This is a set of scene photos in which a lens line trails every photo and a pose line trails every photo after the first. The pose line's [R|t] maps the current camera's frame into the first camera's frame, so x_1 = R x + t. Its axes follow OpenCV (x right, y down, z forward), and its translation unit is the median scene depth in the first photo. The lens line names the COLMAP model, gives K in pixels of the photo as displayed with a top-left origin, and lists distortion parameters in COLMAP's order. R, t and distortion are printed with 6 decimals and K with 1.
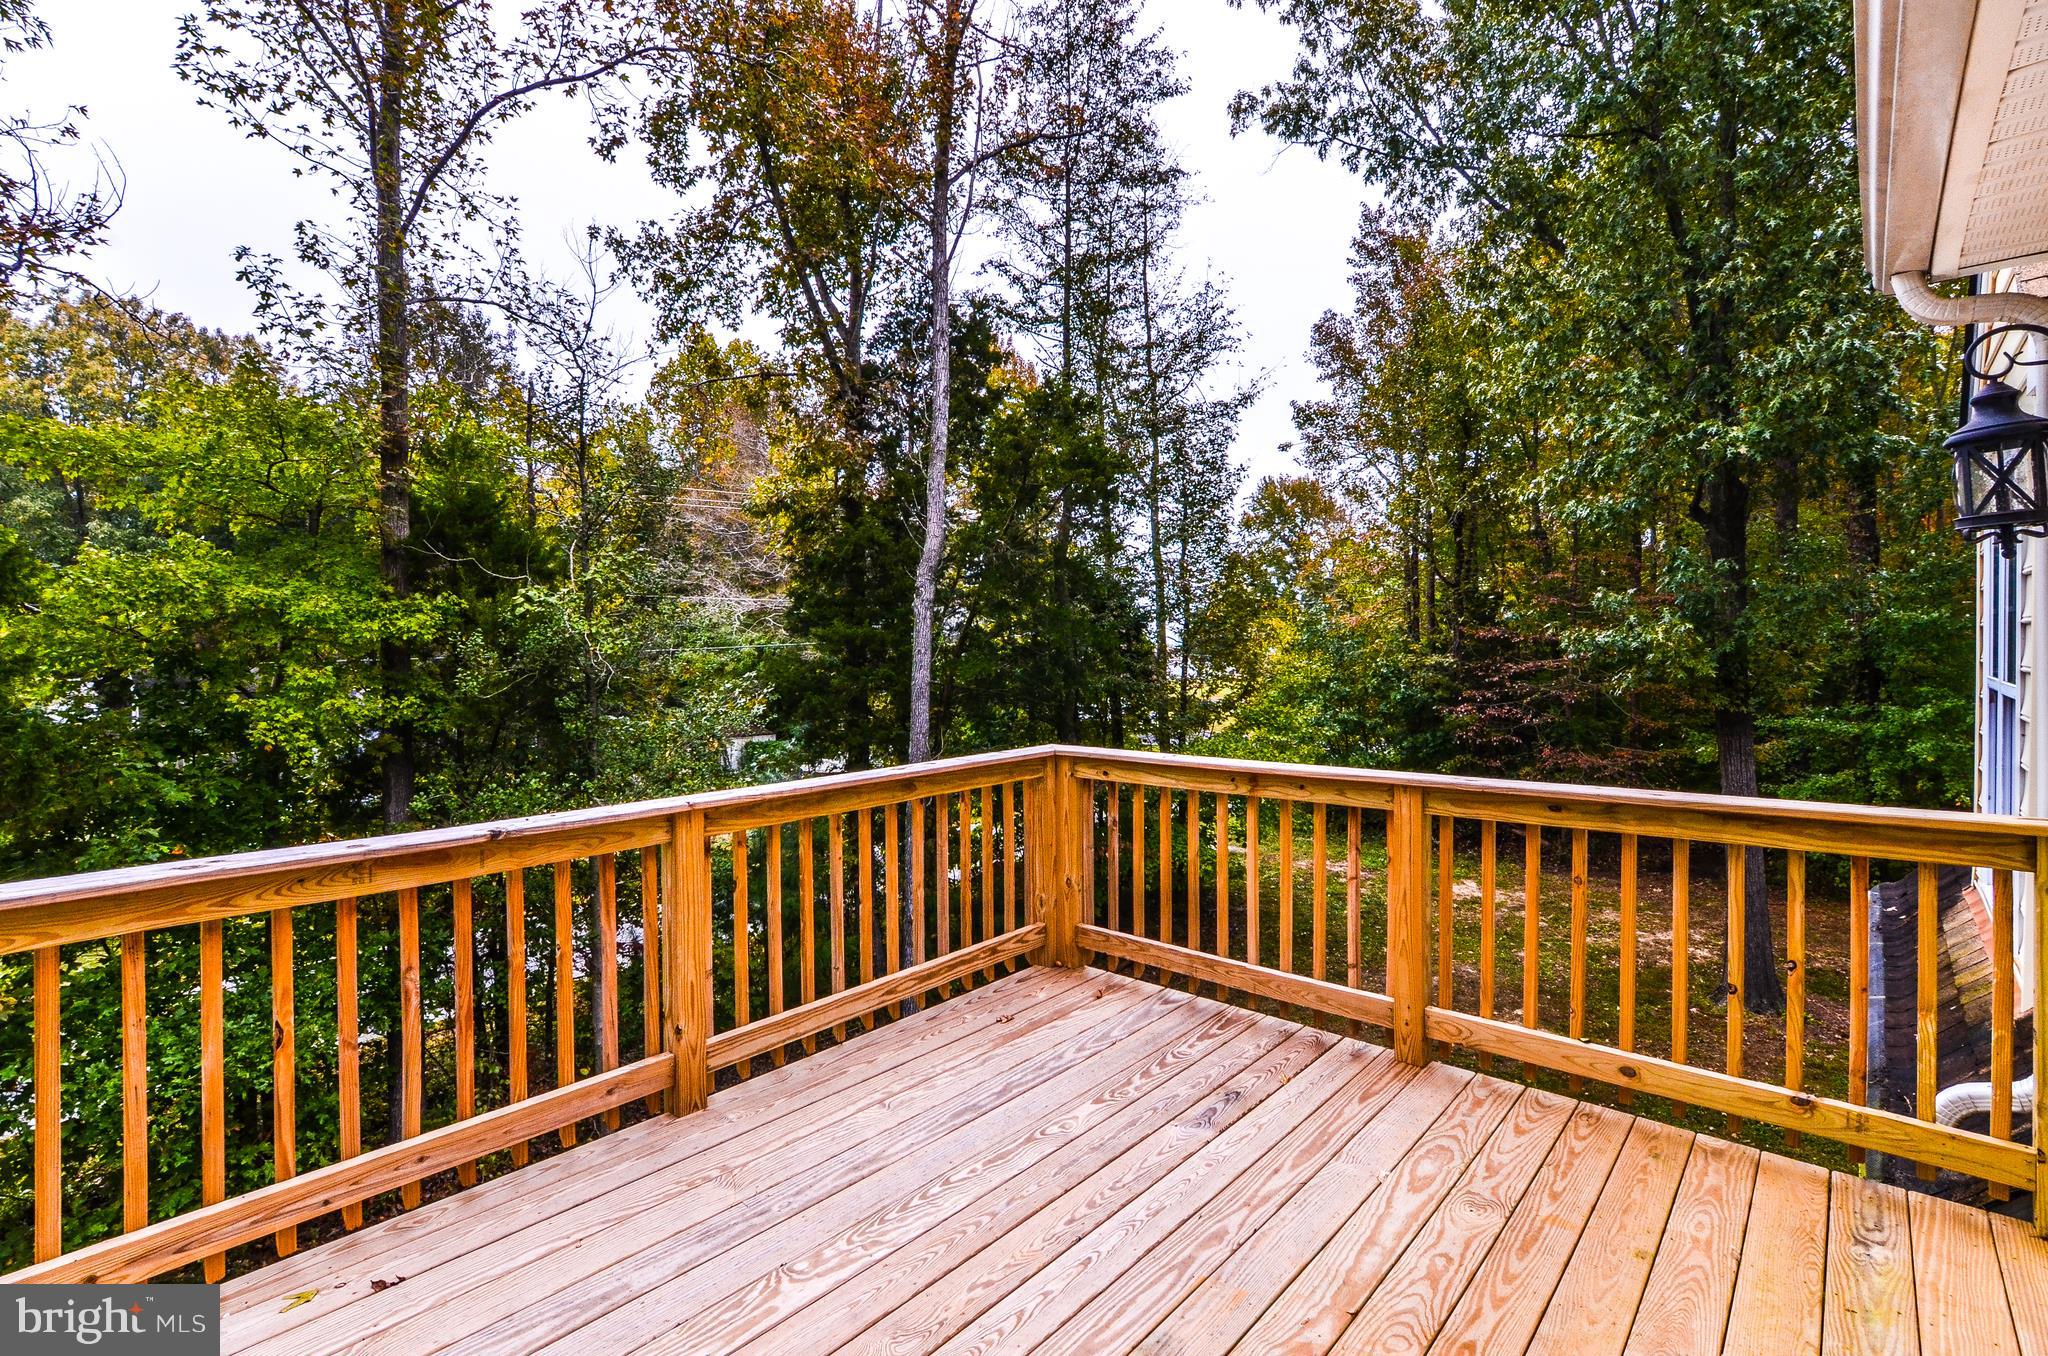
lens RADIAL K [[1002.6, 0, 1024.1], [0, 1002.6, 662.1], [0, 0, 1]] dist [-0.000793, -0.000483]
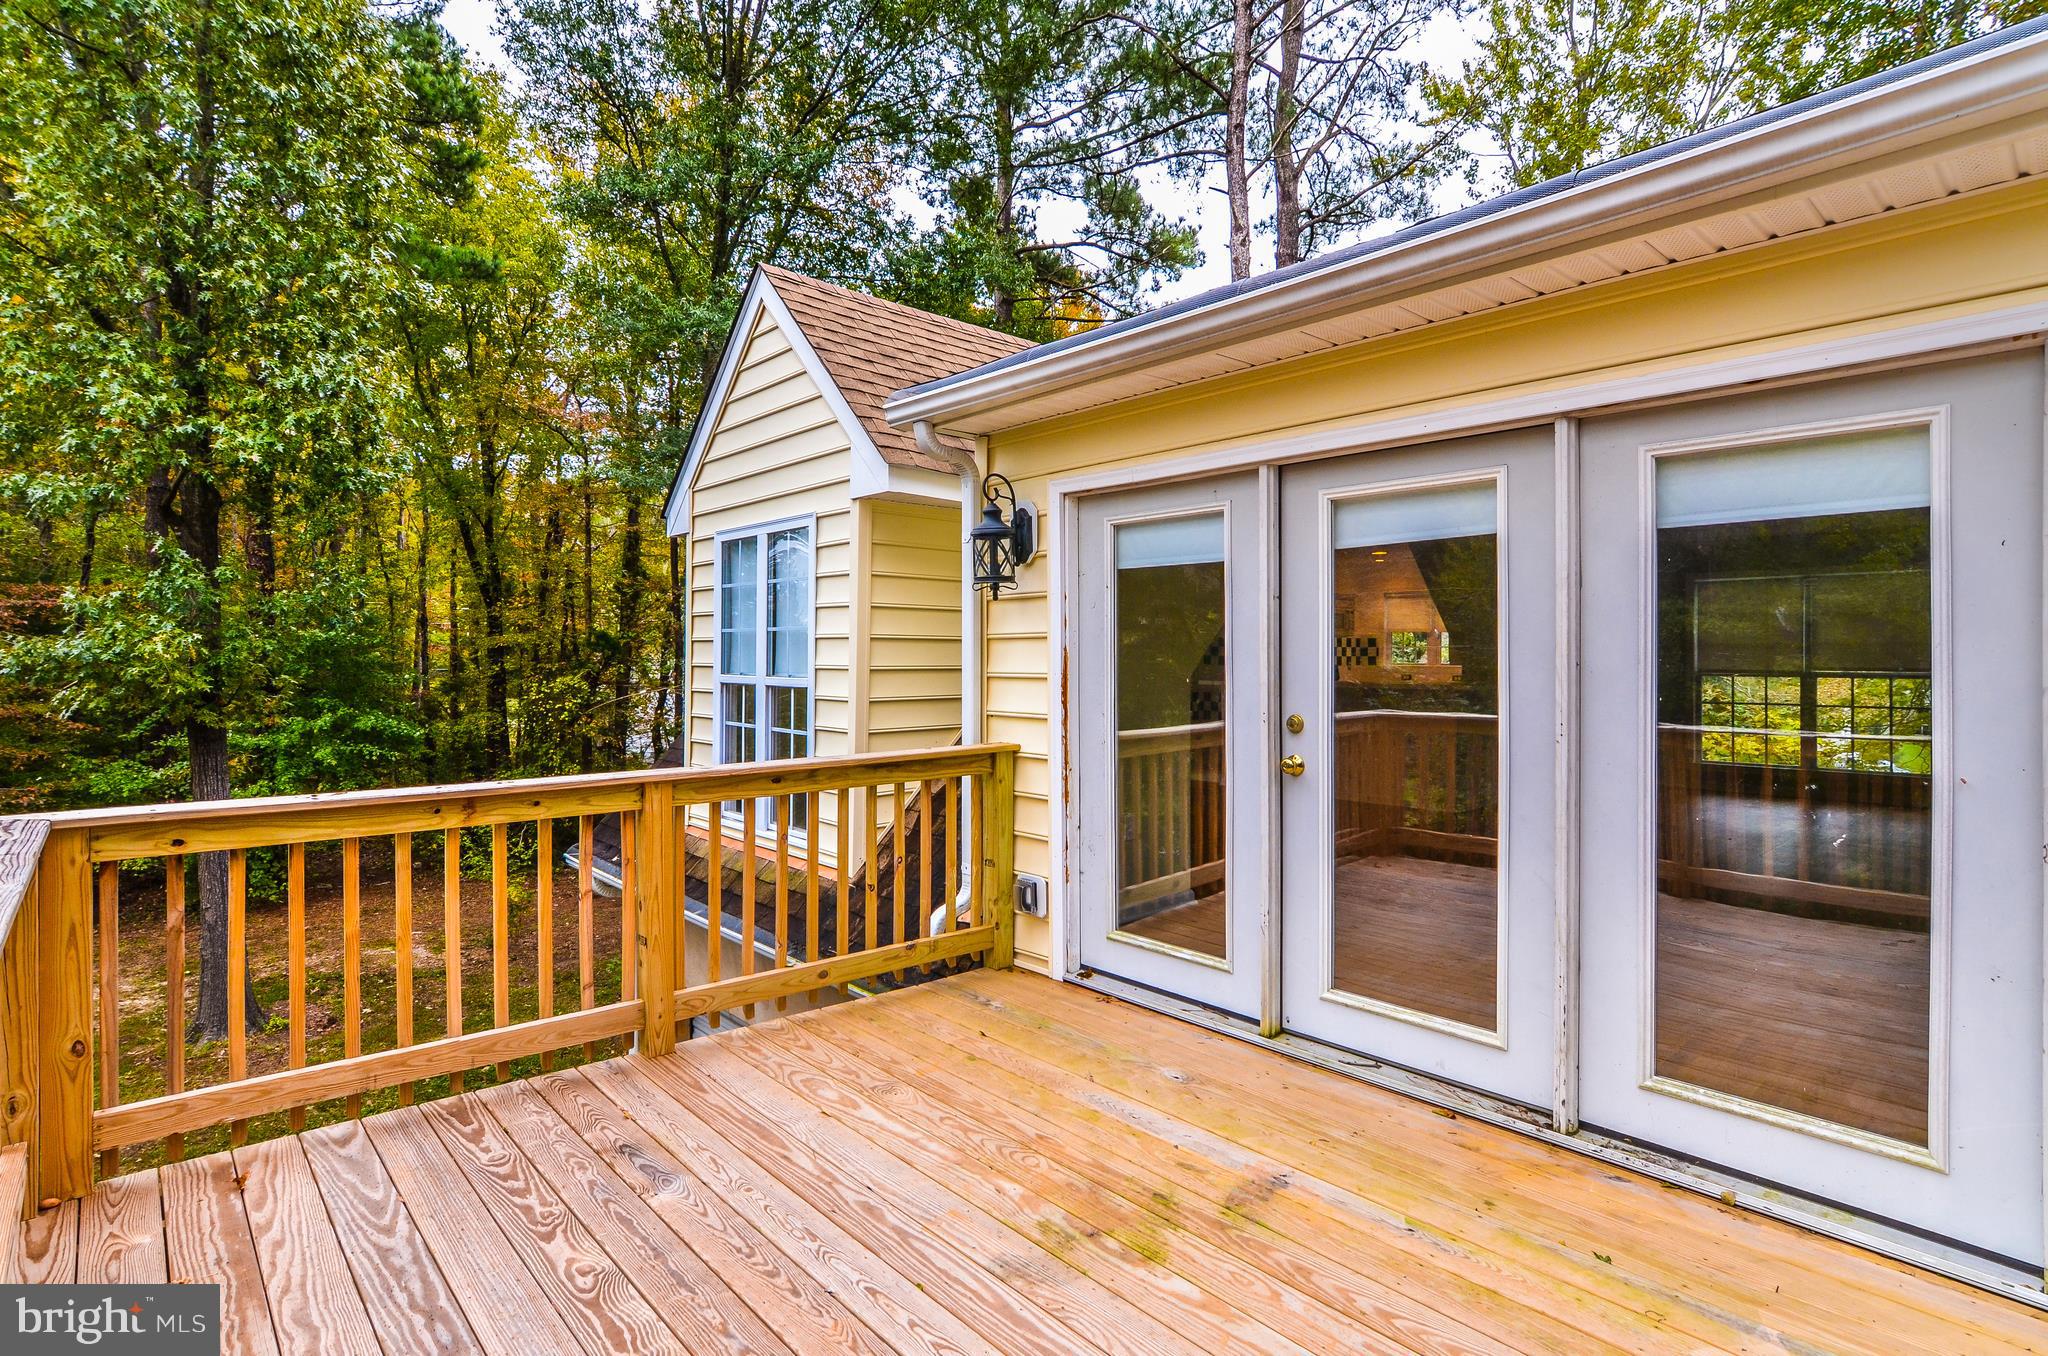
lens RADIAL K [[1002.6, 0, 1024.1], [0, 1002.6, 662.1], [0, 0, 1]] dist [-0.000793, -0.000483]
pose [[0.133581, 0.005509, 0.991023, -0.521409], [0.011885, 0.999904, -0.007160, 0.011466], [-0.990967, 0.012735, 0.133503, 0.445186]]
